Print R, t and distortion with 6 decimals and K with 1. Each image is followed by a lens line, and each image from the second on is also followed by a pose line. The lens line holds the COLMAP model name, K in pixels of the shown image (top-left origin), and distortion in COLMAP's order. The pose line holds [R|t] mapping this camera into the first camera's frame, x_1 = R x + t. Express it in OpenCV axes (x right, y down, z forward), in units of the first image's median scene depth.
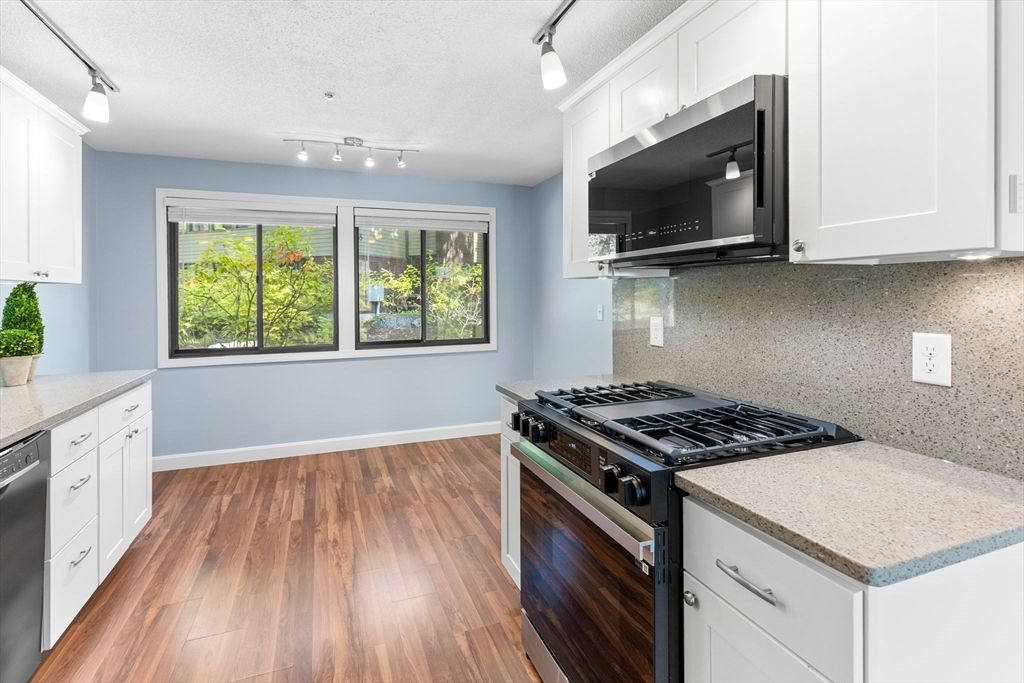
lens RADIAL K [[483.5, 0, 511.8], [0, 483.5, 297.5], [0, 0, 1]] dist [0.001555, 0.000090]
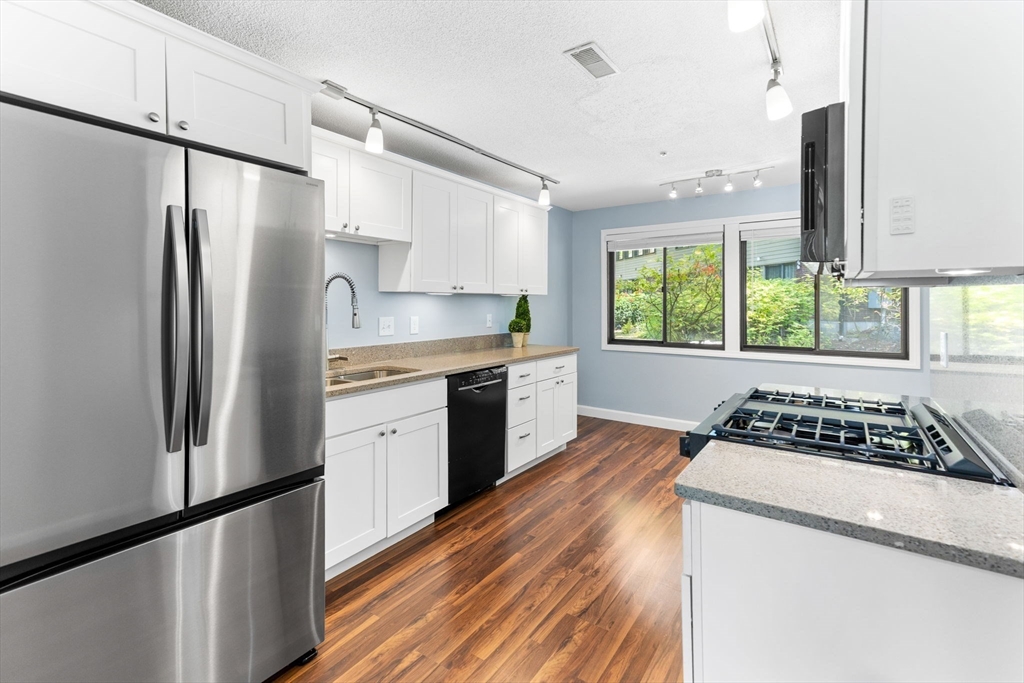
lens RADIAL K [[469.8, 0, 511.6], [0, 469.8, 306.6], [0, 0, 1]] dist [0.001119, 0.000152]
pose [[0.566356, 0.016689, -0.823992, 0.361592], [-0.009184, 0.999861, 0.013938, -0.006624], [0.824110, -0.000326, 0.566430, -0.064630]]
